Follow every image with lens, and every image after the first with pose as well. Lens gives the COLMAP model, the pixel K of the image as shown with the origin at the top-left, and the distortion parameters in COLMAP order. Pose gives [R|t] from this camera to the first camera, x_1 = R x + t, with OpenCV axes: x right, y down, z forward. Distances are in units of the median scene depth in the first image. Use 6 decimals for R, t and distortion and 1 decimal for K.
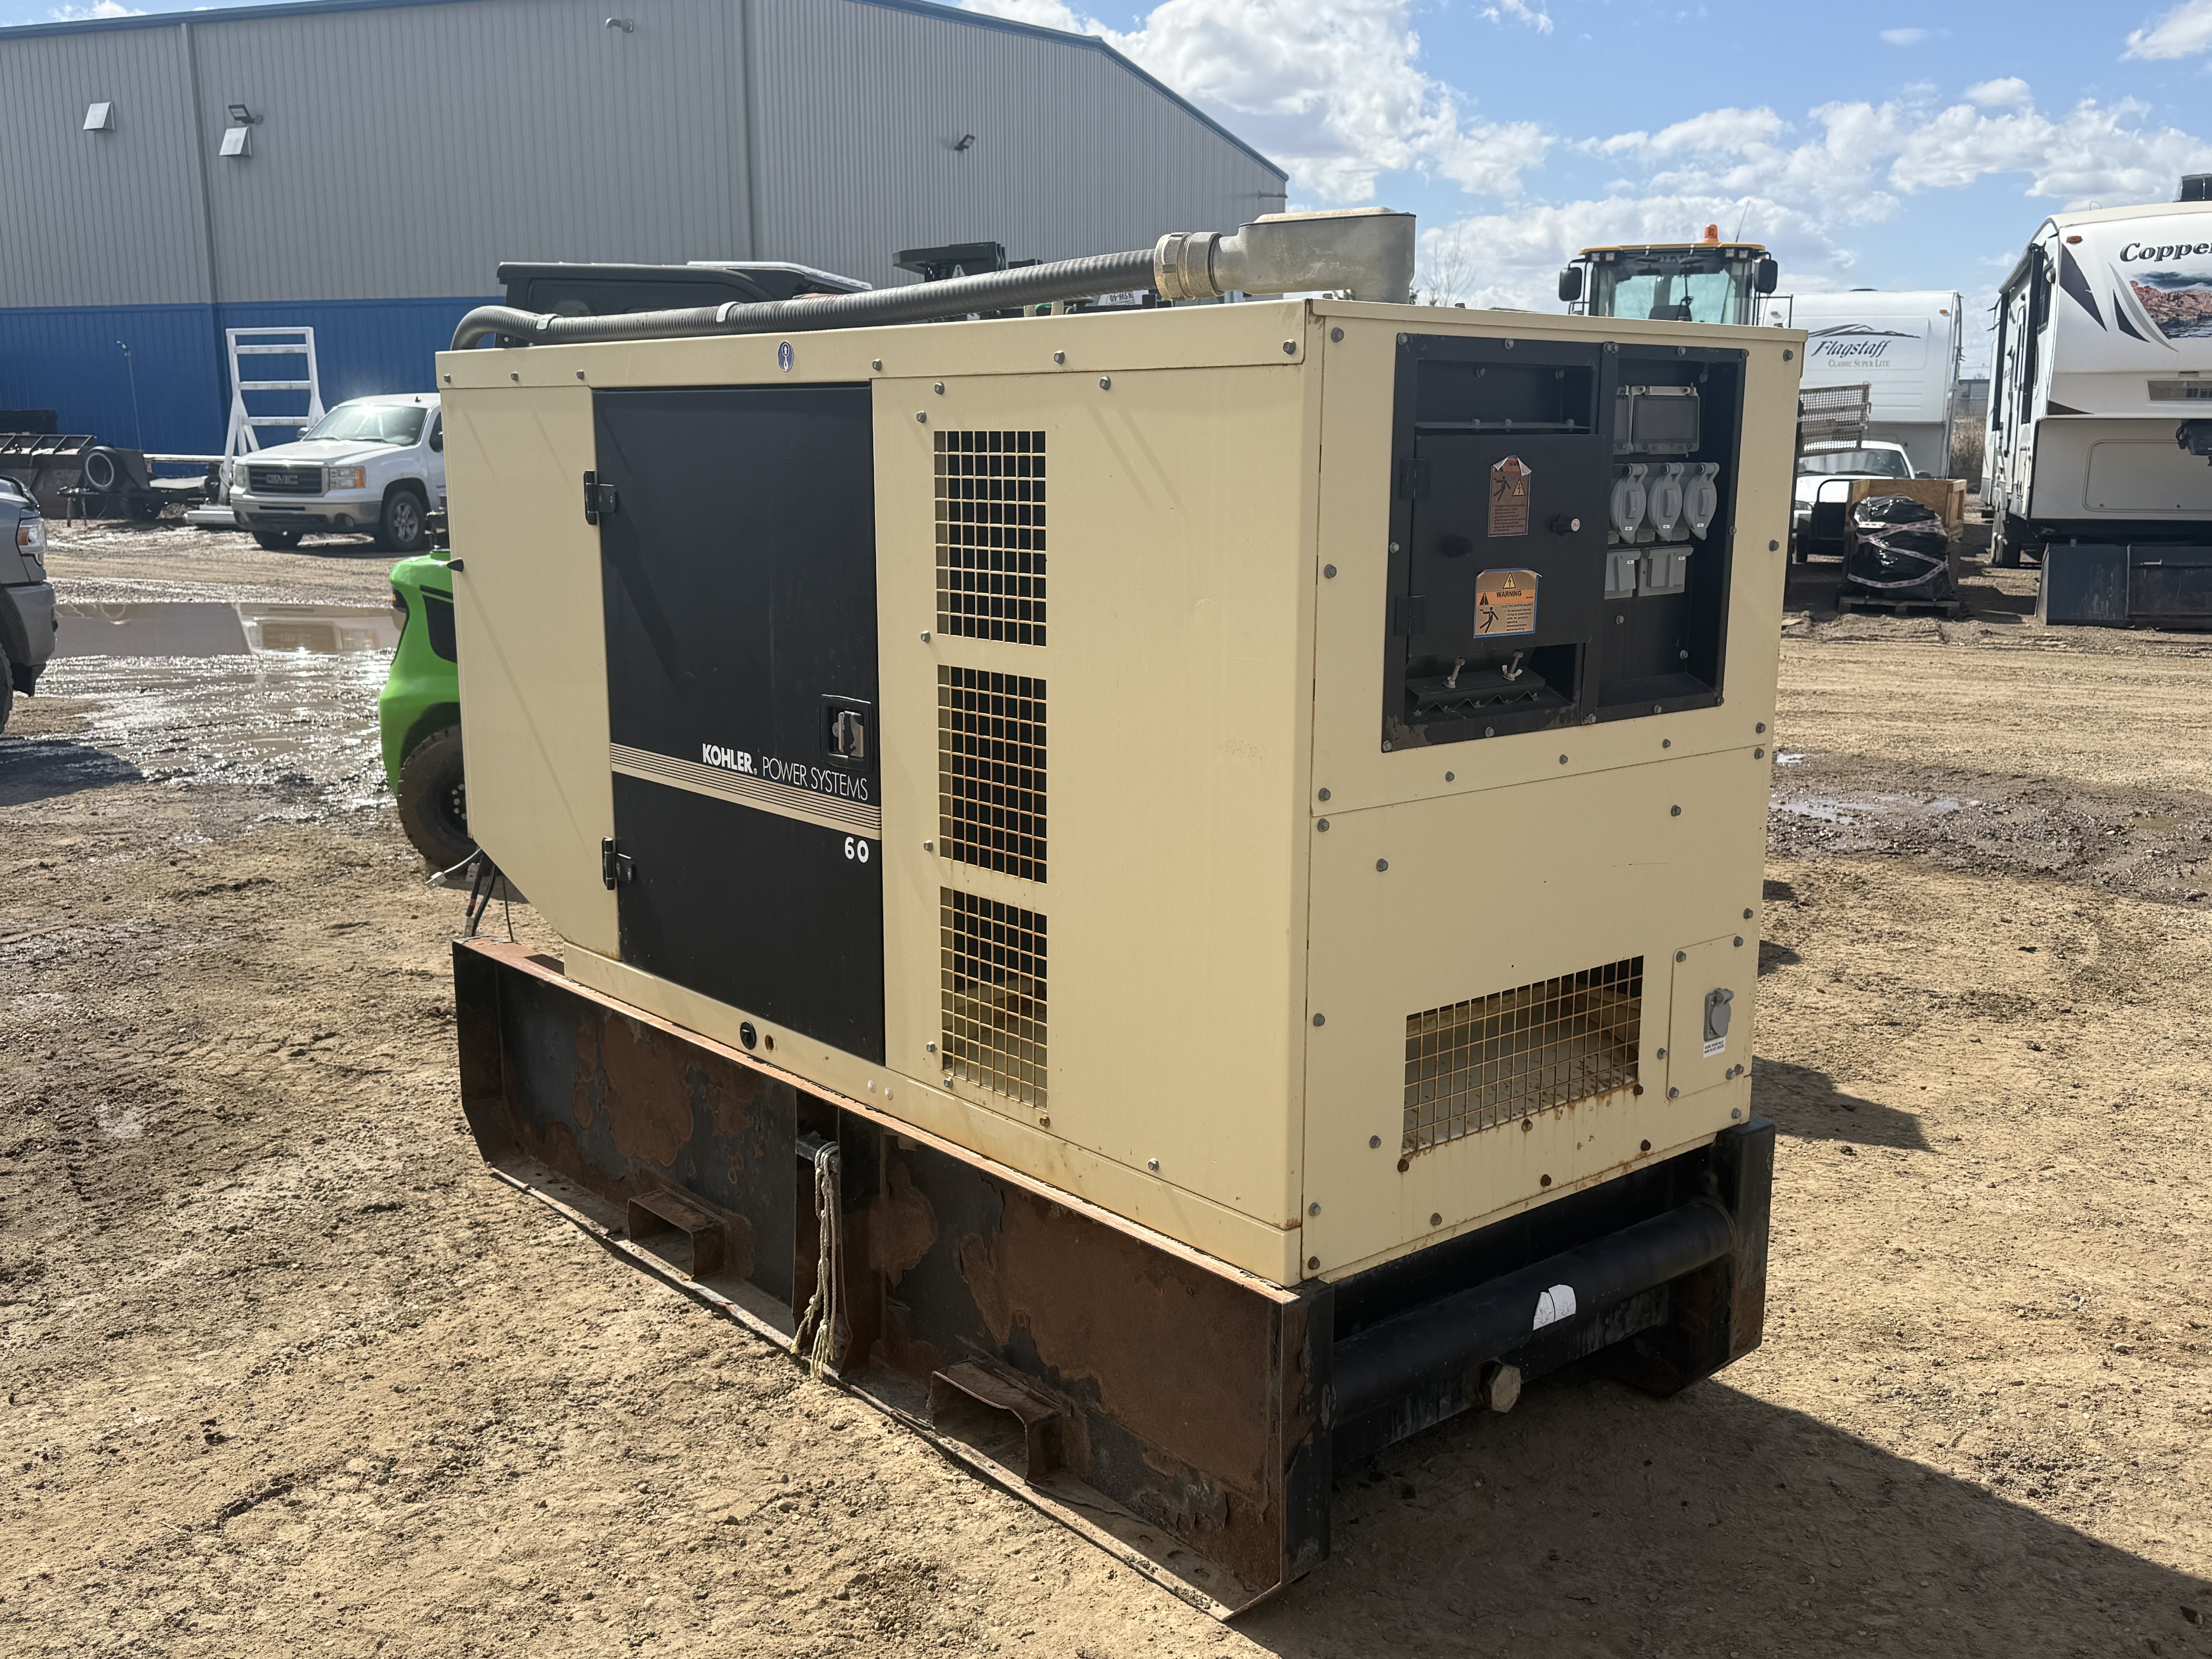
lens RADIAL K [[2053.3, 0, 1102.5], [0, 2053.3, 800.1], [0, 0, 1]] dist [0.184243, -0.434415]
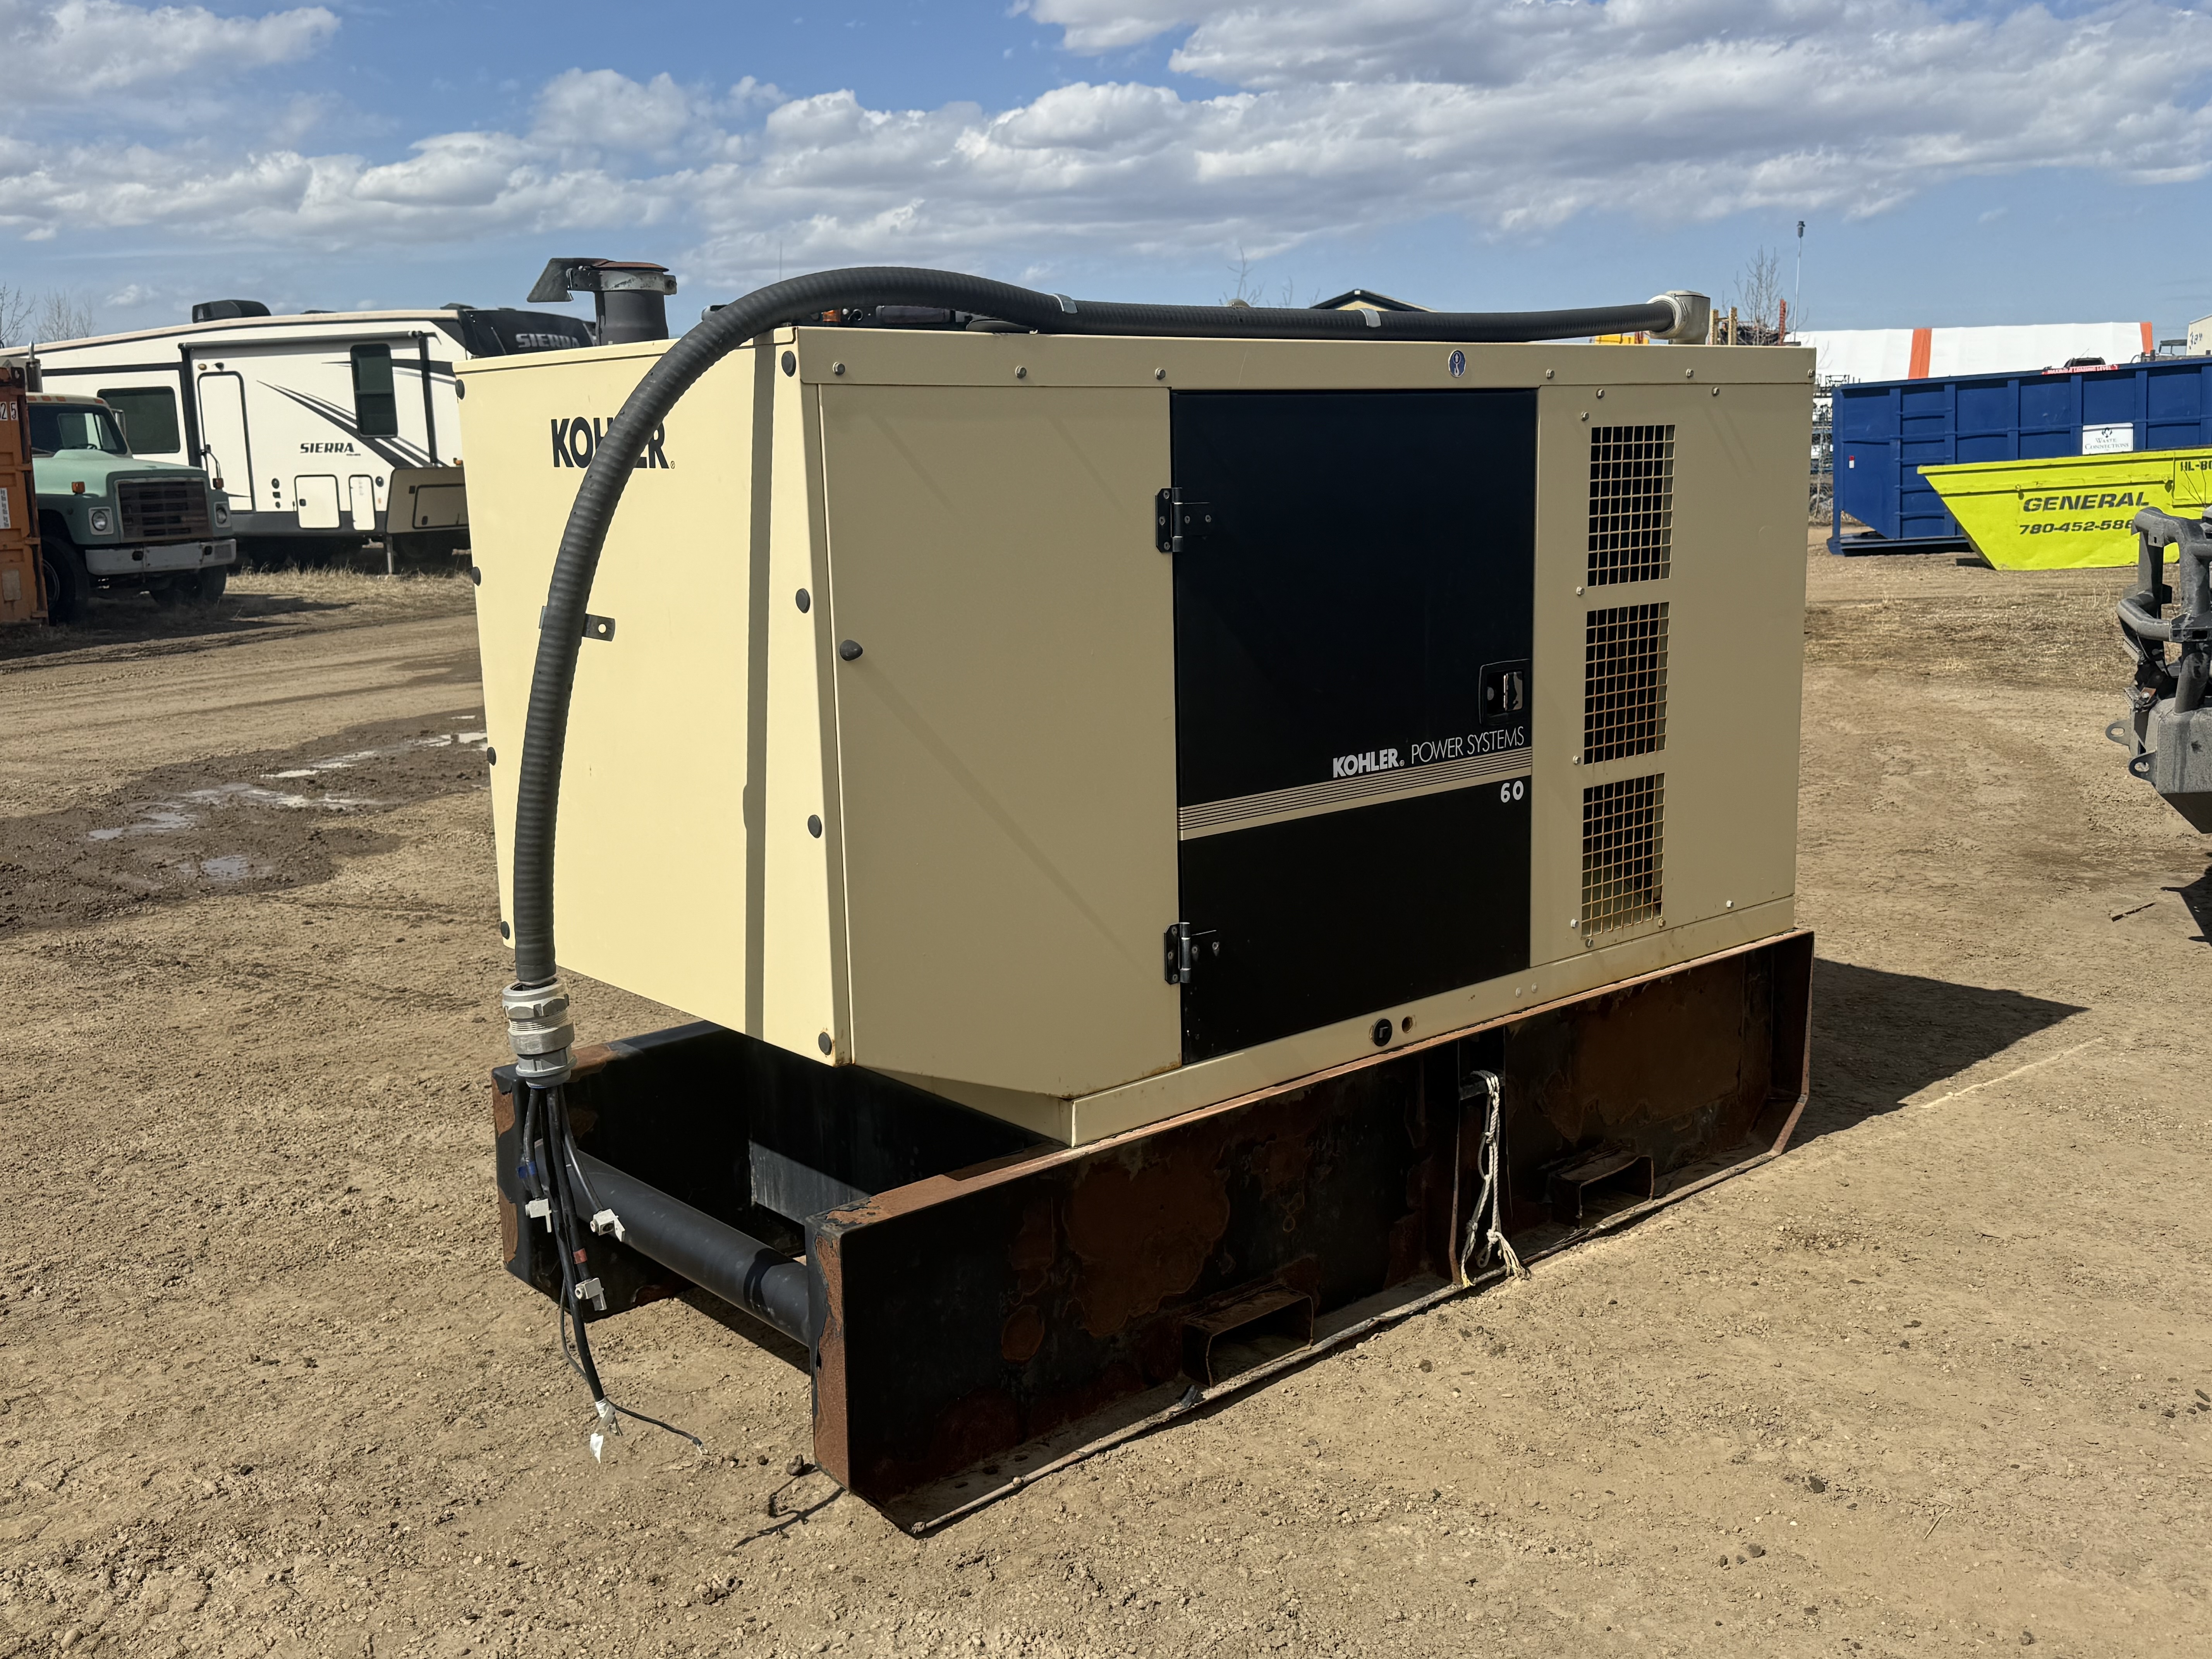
lens RADIAL K [[2053.3, 0, 1102.5], [0, 2053.3, 800.1], [0, 0, 1]] dist [0.184243, -0.434415]
pose [[-0.006737, -0.160826, 0.986960, -1.284863], [0.204103, 0.965984, 0.158801, -0.205806], [-0.978926, 0.202511, 0.026317, 1.214688]]
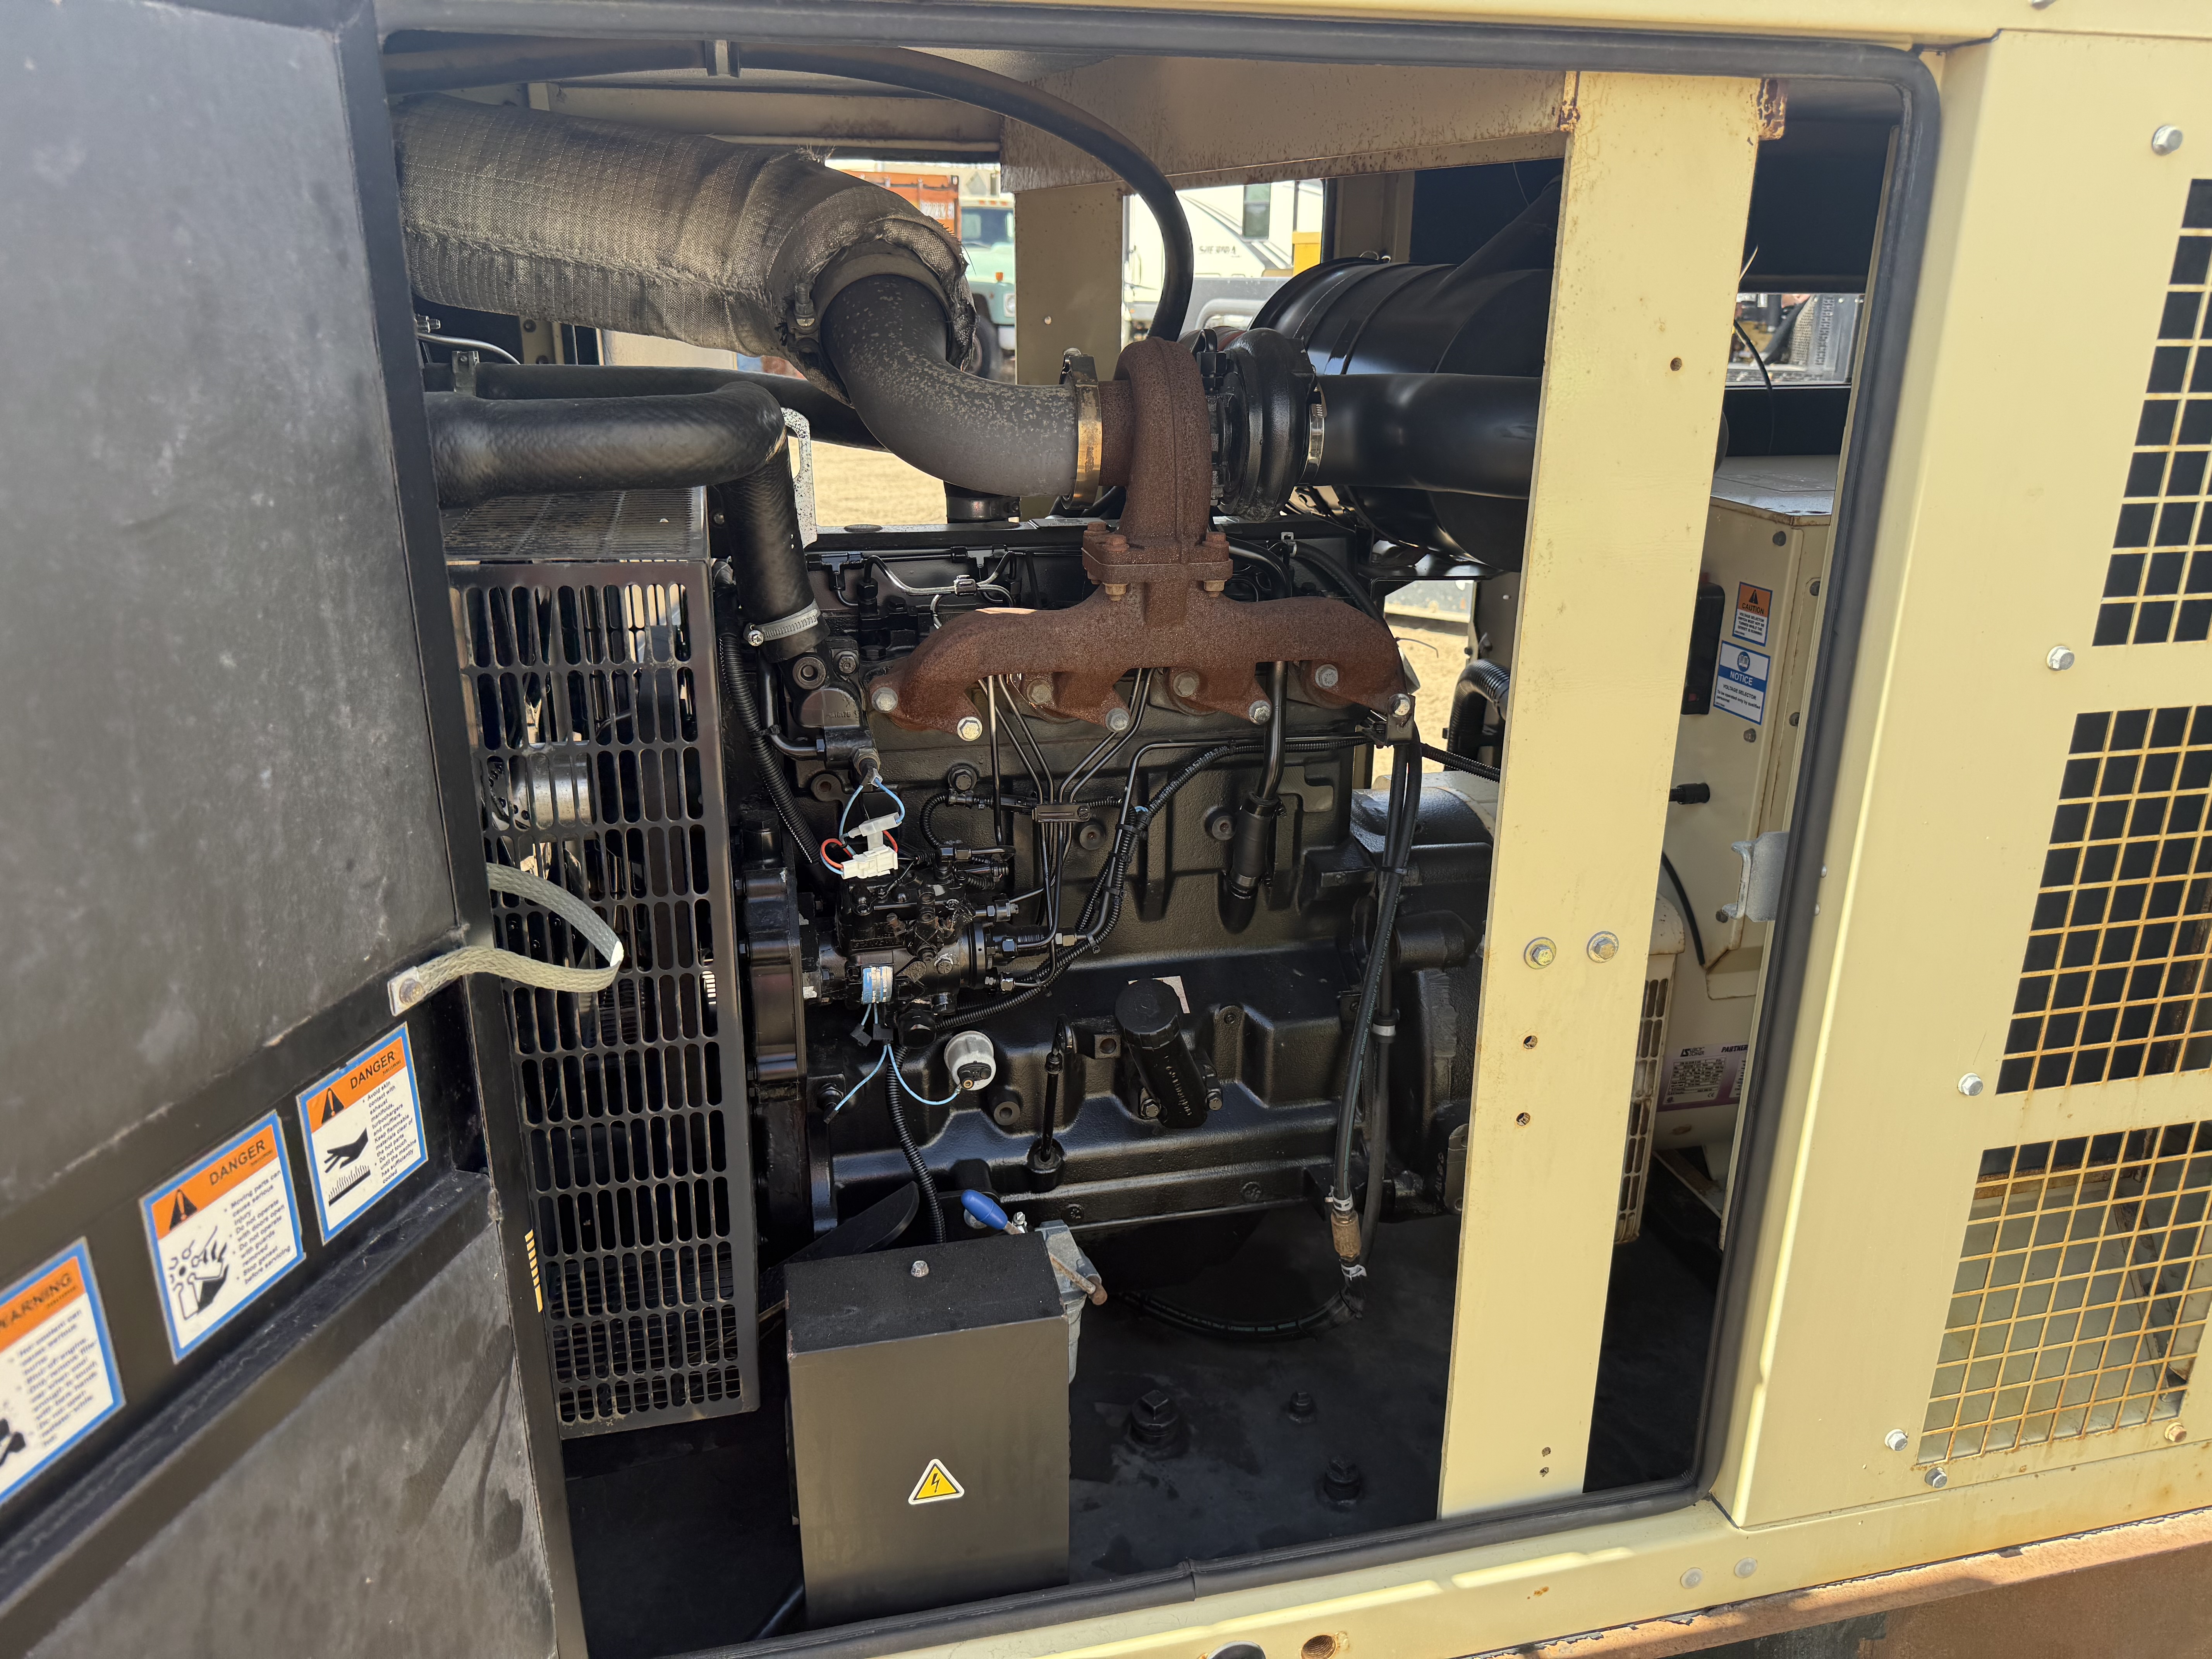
lens RADIAL K [[1601.8, 0, 1086.3], [0, 1601.8, 829.4], [0, 0, 1]] dist [0.027712, -0.045240]
pose [[0.463513, -0.286578, 0.838468, -0.463775], [0.155290, 0.957883, 0.241547, -0.153402], [-0.872377, 0.018245, 0.488494, 0.964746]]
